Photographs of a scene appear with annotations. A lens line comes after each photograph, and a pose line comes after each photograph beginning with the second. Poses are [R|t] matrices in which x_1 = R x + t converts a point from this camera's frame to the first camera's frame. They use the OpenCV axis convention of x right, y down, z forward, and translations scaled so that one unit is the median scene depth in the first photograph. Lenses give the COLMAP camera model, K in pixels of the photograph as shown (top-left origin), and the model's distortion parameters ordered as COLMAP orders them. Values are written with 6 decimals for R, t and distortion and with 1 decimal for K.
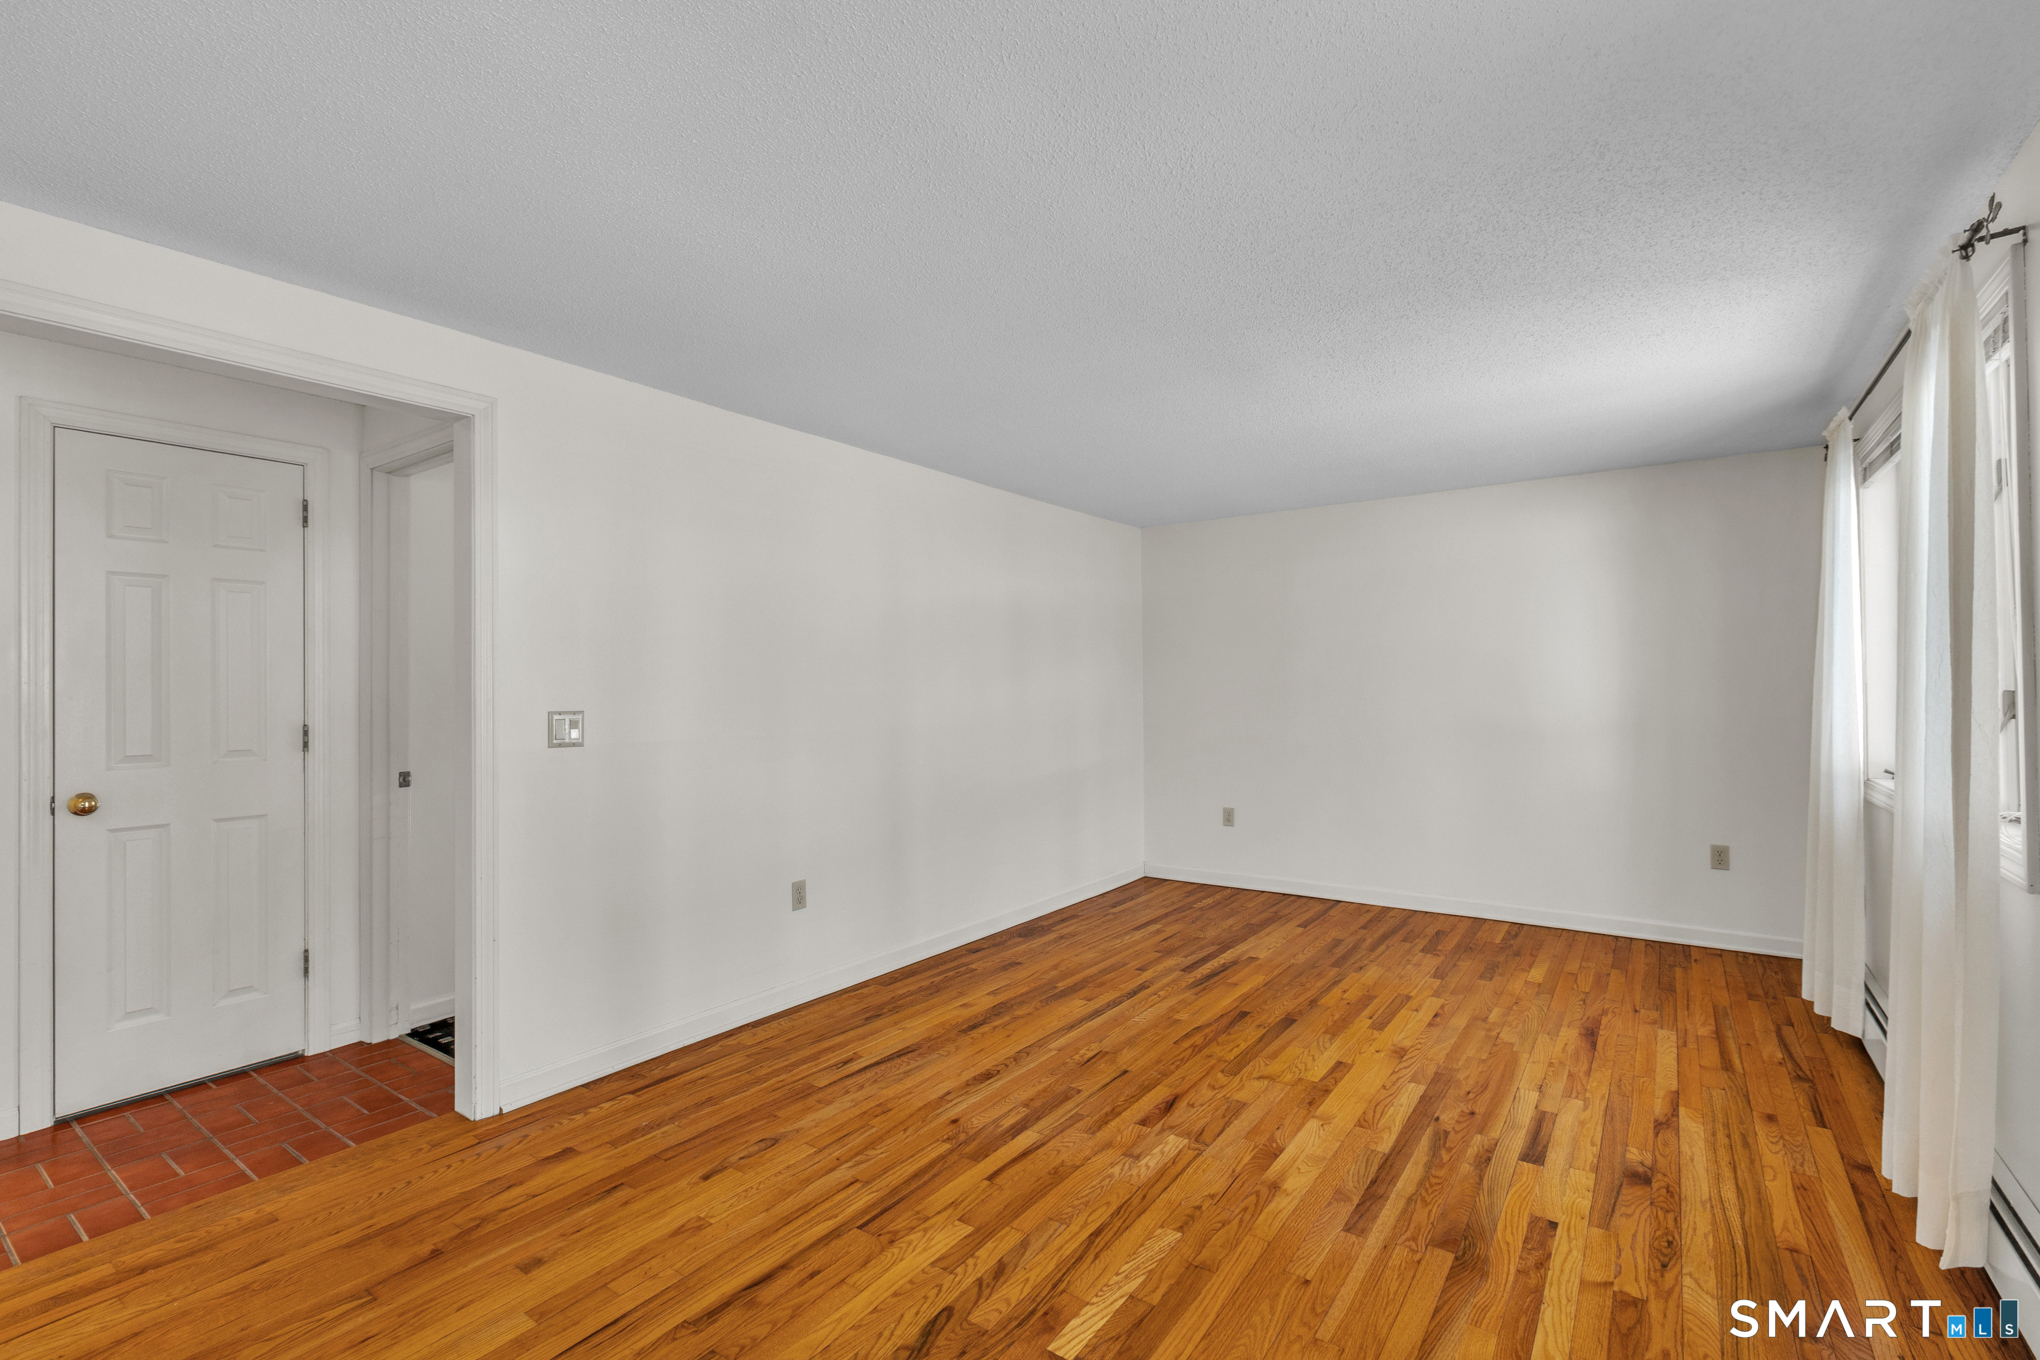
lens RADIAL K [[922.5, 0, 1017.2], [0, 922.5, 682.7], [0, 0, 1]] dist [0.000520, -0.001444]
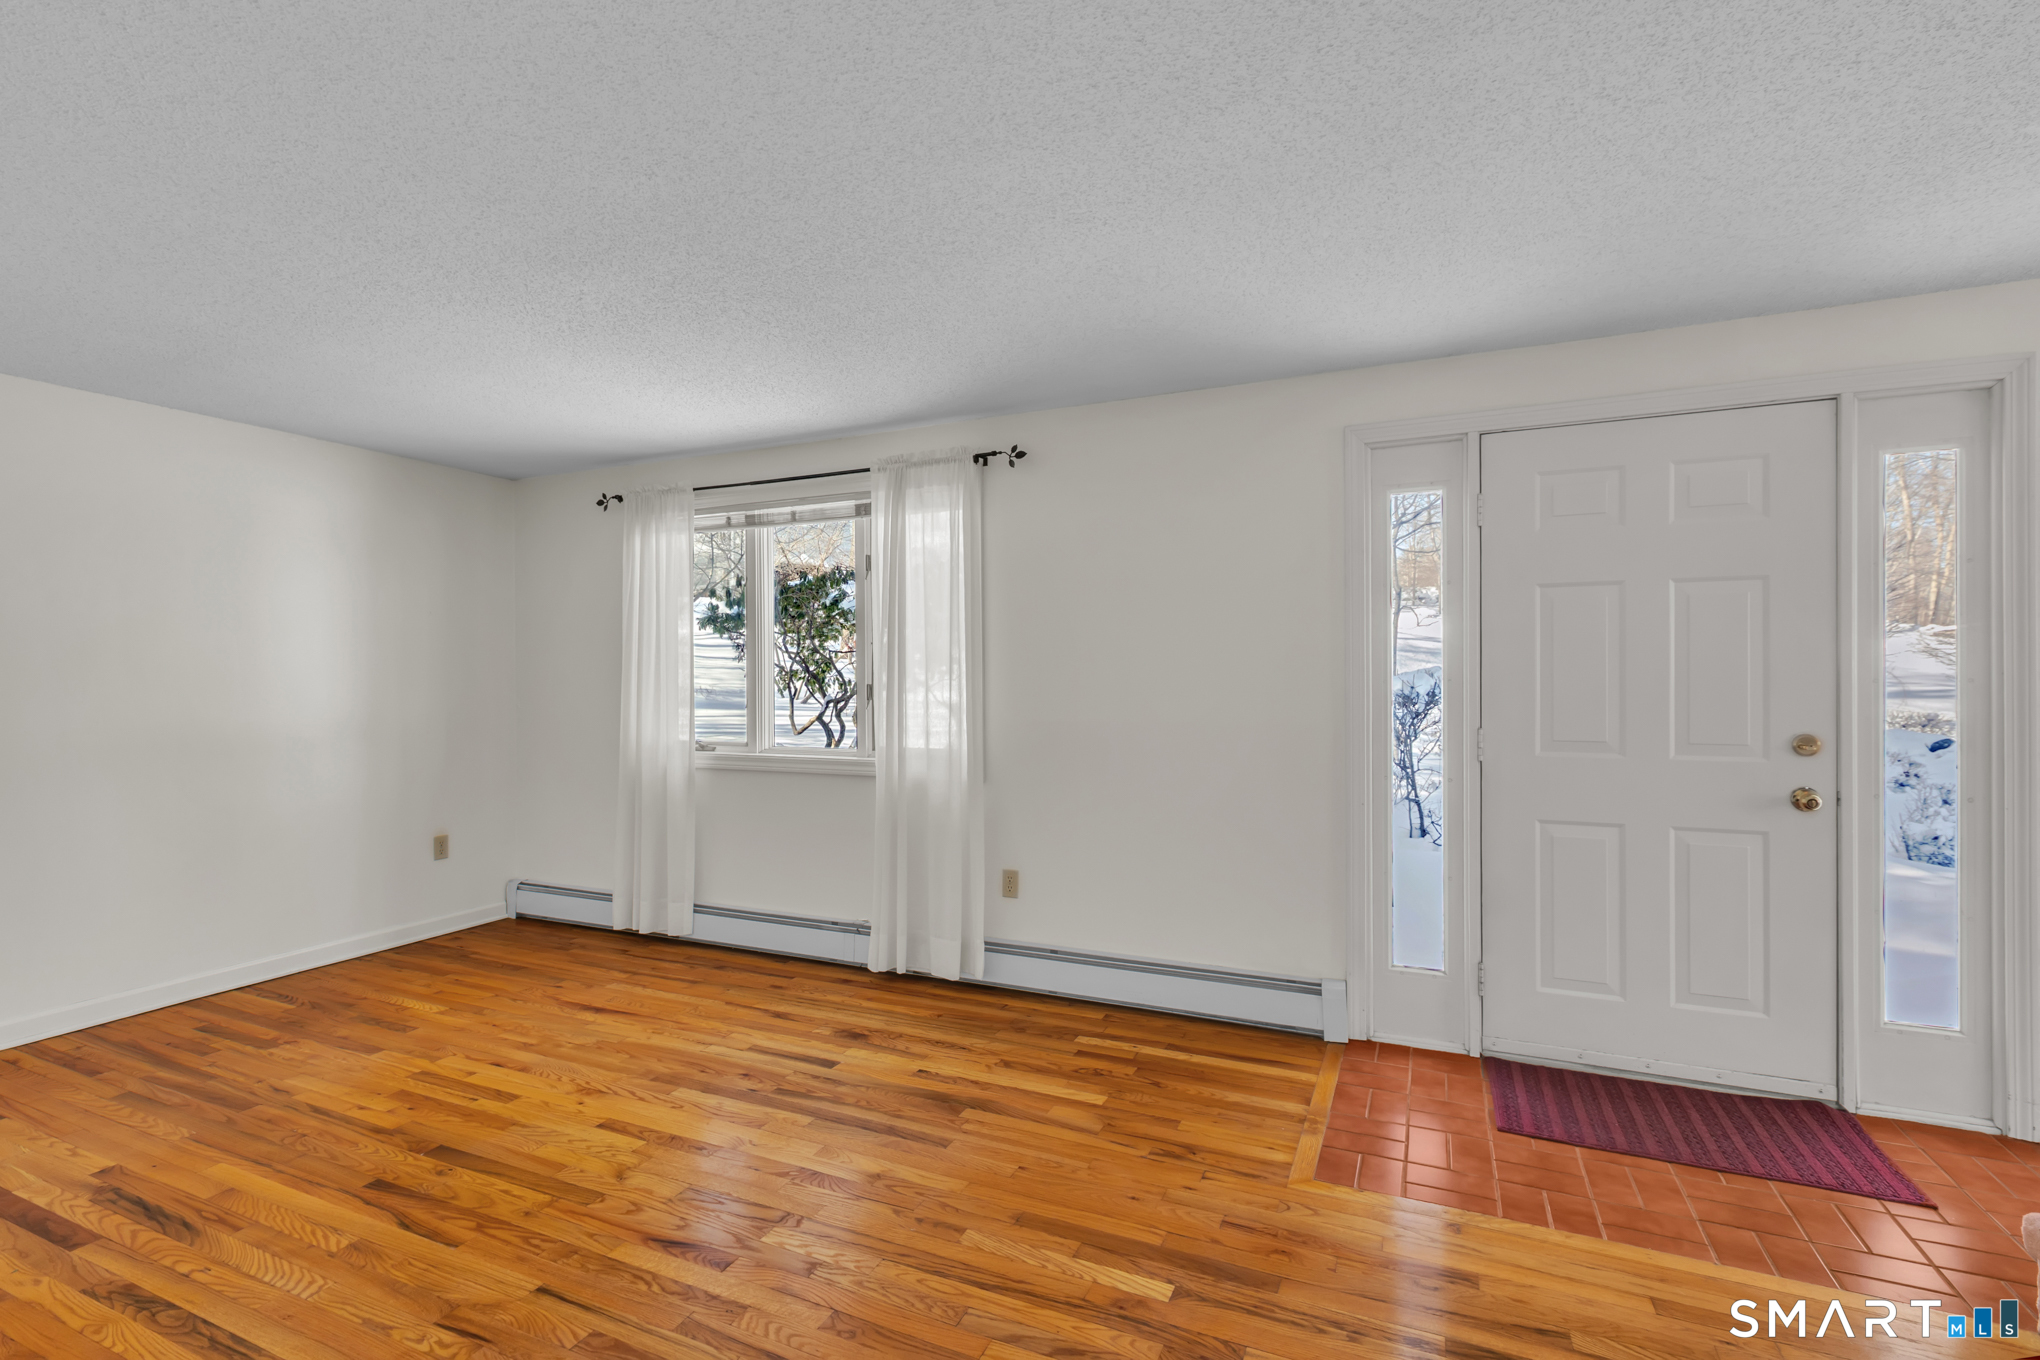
lens RADIAL K [[922.5, 0, 1017.2], [0, 922.5, 681.3], [0, 0, 1]] dist [0.000520, -0.001444]
pose [[-0.202744, 0.005342, 0.979217, -0.513036], [0.001042, 0.999986, -0.005239, 0.007041], [-0.979231, -0.000042, -0.202746, 0.727995]]
